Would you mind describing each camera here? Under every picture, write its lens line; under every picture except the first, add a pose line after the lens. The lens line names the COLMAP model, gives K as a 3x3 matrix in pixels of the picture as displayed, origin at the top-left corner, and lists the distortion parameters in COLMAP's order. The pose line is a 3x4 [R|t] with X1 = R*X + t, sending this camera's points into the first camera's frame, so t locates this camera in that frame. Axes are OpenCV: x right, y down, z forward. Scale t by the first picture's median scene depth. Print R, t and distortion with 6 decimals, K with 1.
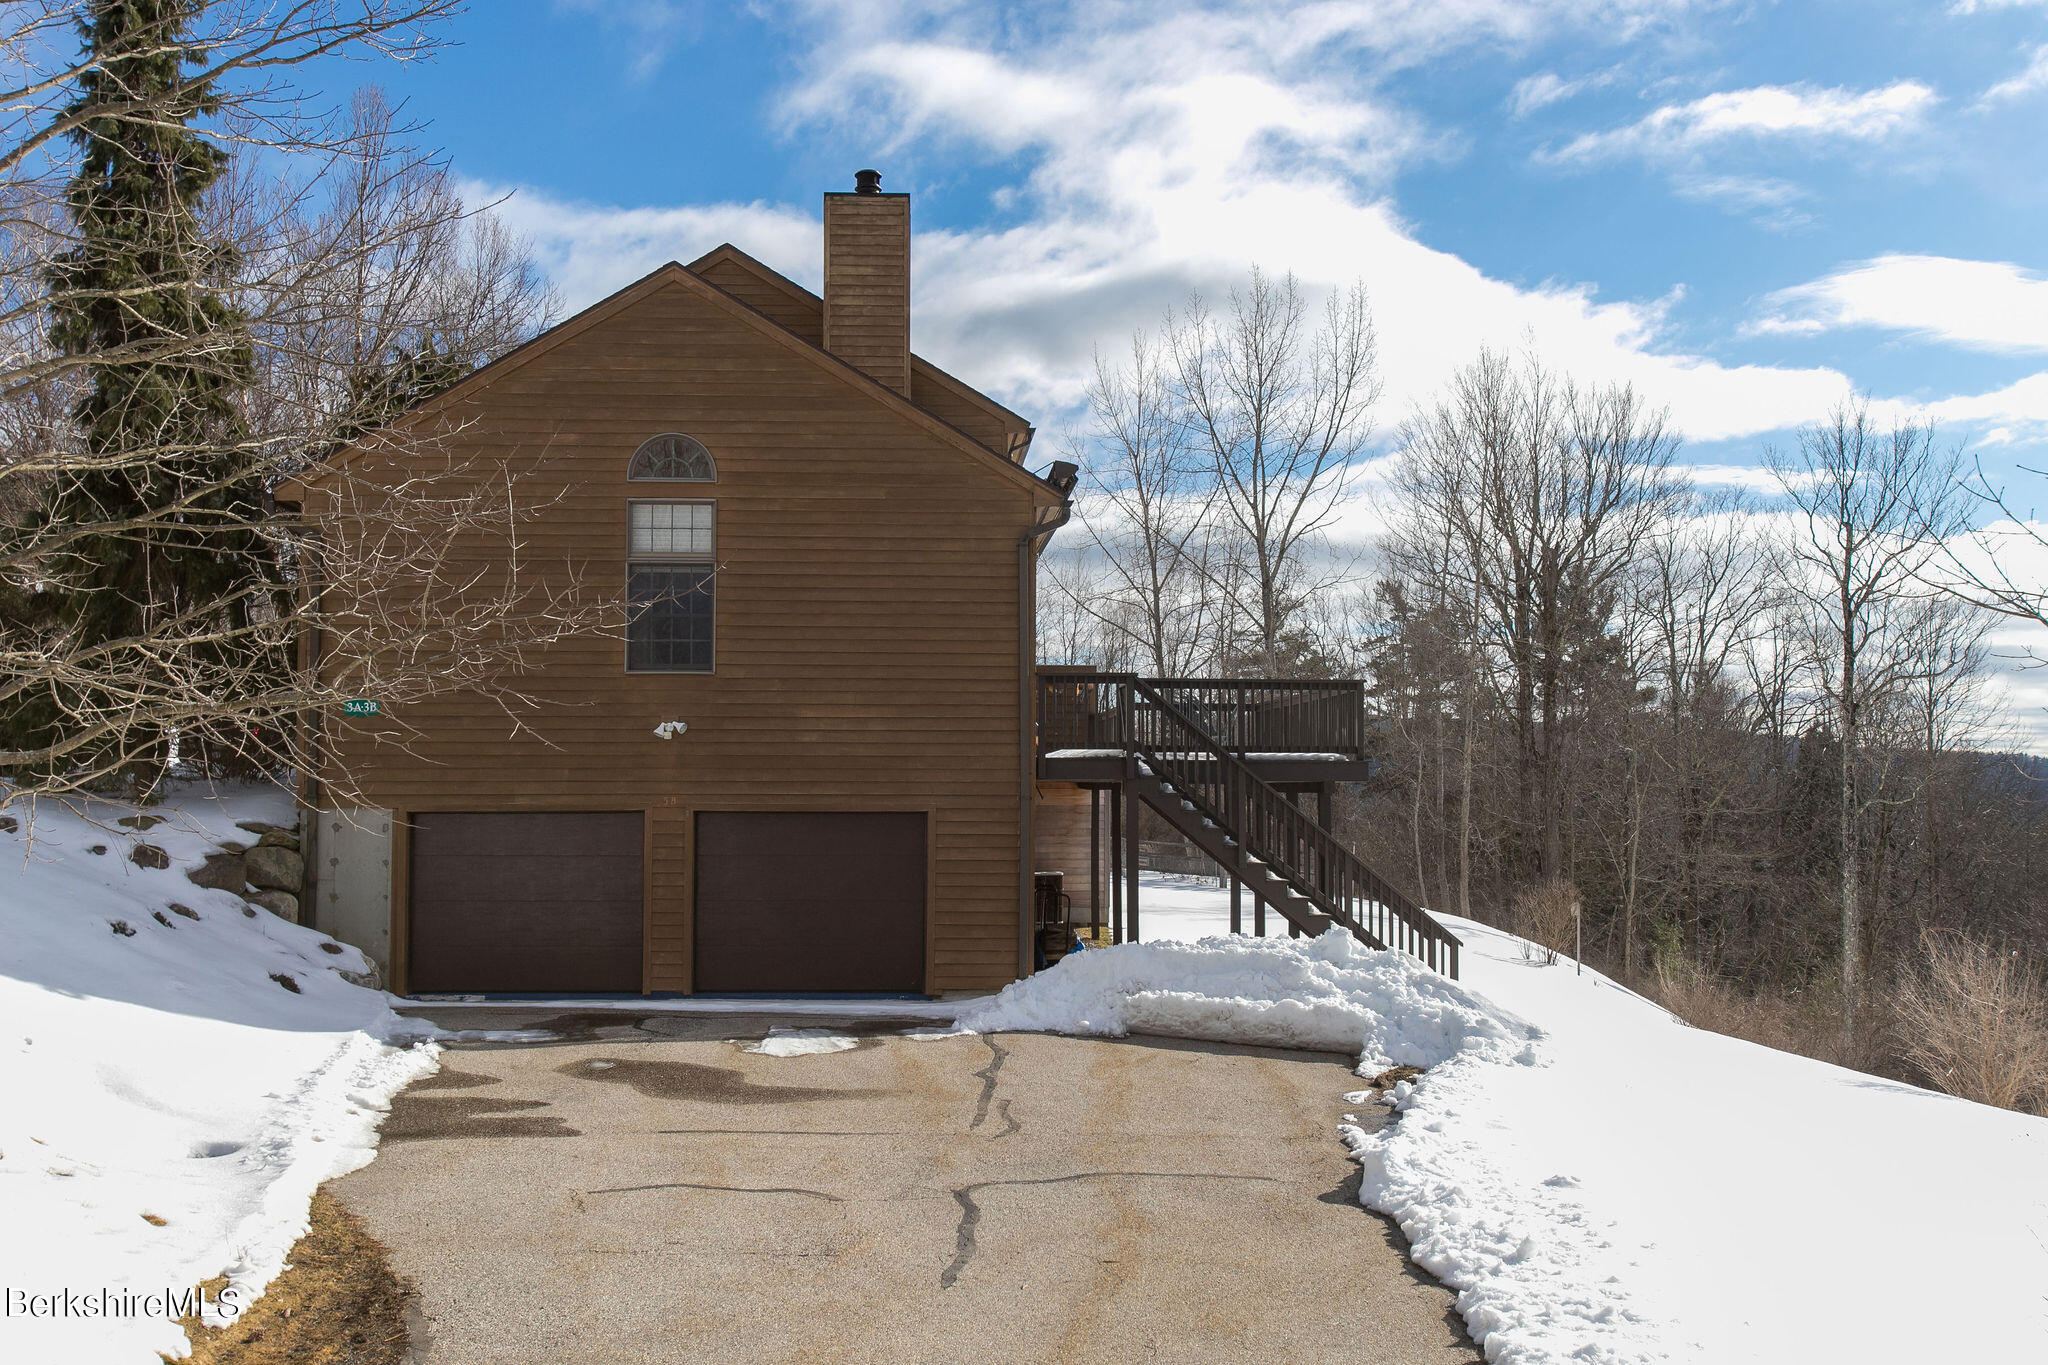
lens RADIAL K [[2004.2, 0, 1024.5], [0, 2004.2, 678.6], [0, 0, 1]] dist [0.002754, 0.000000]
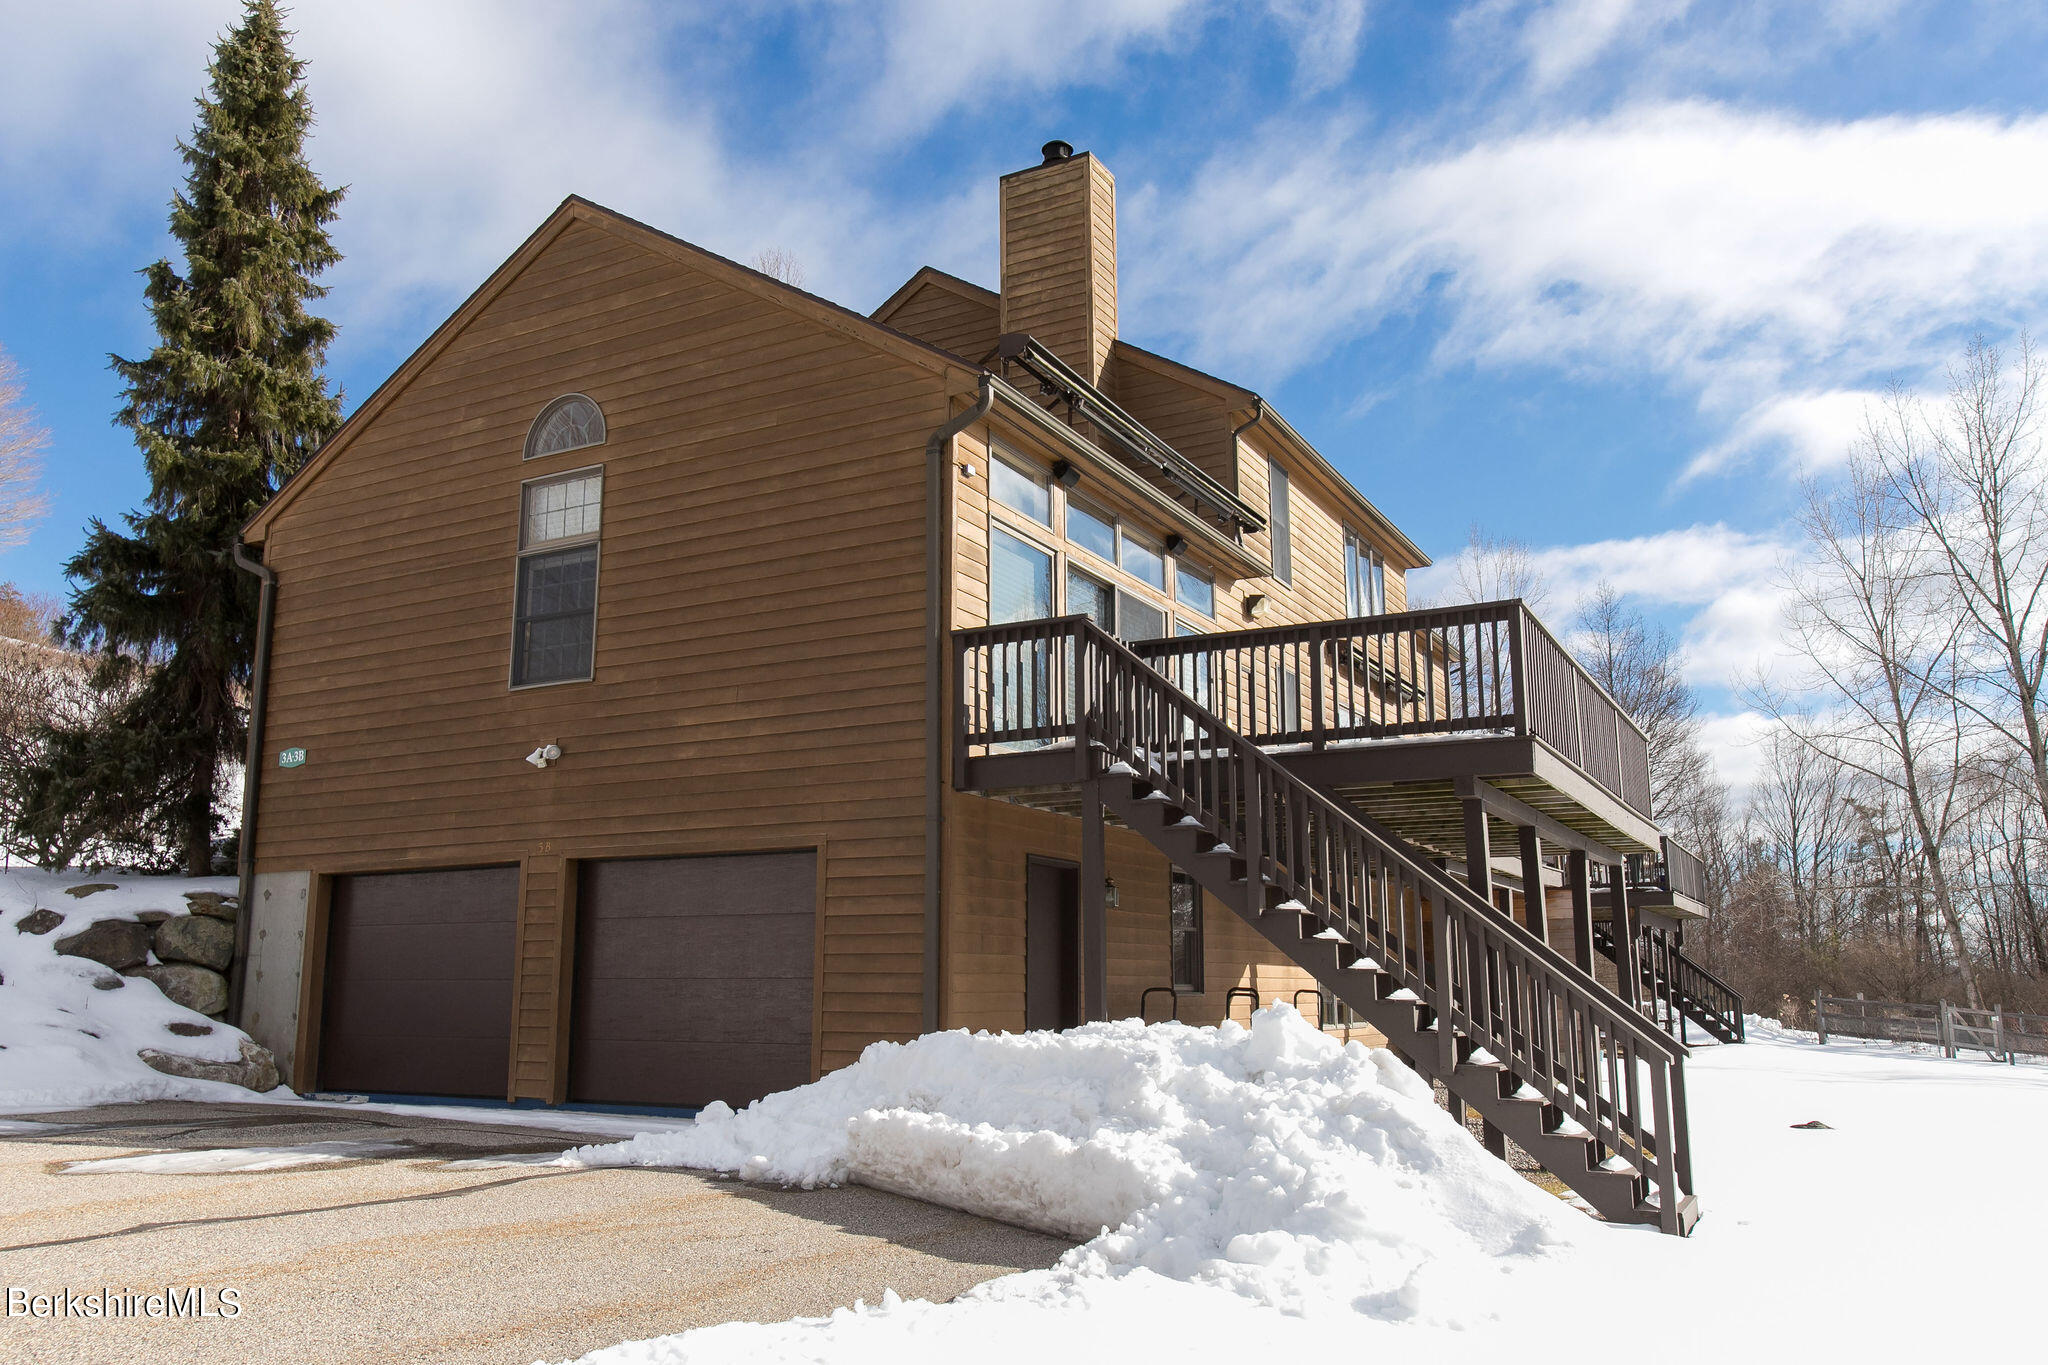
lens RADIAL K [[1578.9, 0, 1021.4], [0, 1578.9, 698.3], [0, 0, 1]] dist [0.007604, 0.001962]
pose [[0.842282, -0.101876, -0.529323, 0.305501], [0.028681, 0.989057, -0.144720, 0.096965], [0.538274, 0.106714, 0.835986, 0.577267]]
